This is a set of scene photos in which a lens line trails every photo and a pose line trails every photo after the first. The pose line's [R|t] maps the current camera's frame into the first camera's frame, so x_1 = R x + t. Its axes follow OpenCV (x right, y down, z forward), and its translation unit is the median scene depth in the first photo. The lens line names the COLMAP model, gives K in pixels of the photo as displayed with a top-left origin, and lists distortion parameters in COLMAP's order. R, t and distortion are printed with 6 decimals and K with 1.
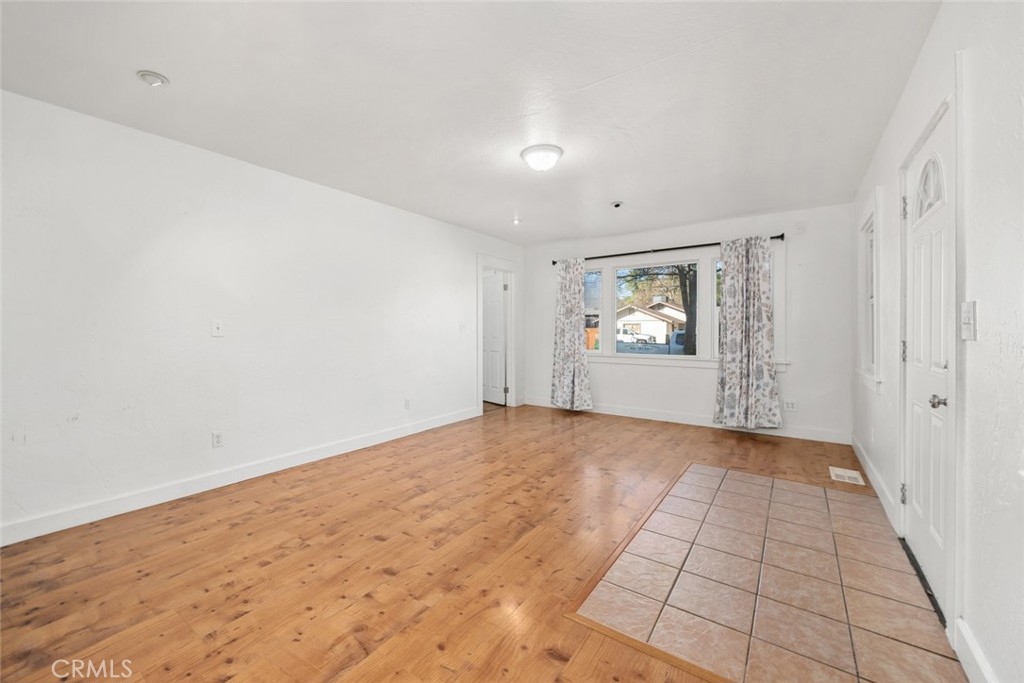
lens RADIAL K [[419.3, 0, 471.2], [0, 419.3, 329.3], [0, 0, 1]] dist [-0.001802, 0.000543]
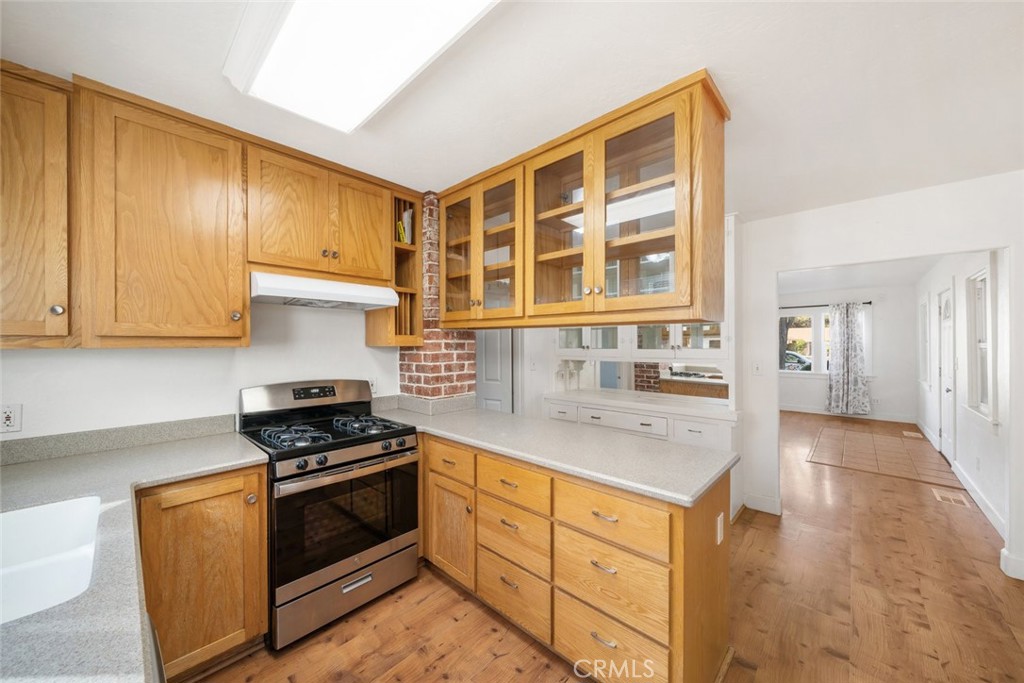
lens RADIAL K [[376.5, 0, 489.1], [0, 376.5, 337.7], [0, 0, 1]] dist [-0.003178, -0.000405]
pose [[0.993540, 0.003929, -0.113412, -0.626953], [-0.005125, 0.999934, -0.010261, -0.052837], [0.113365, 0.010776, 0.993495, -0.694575]]
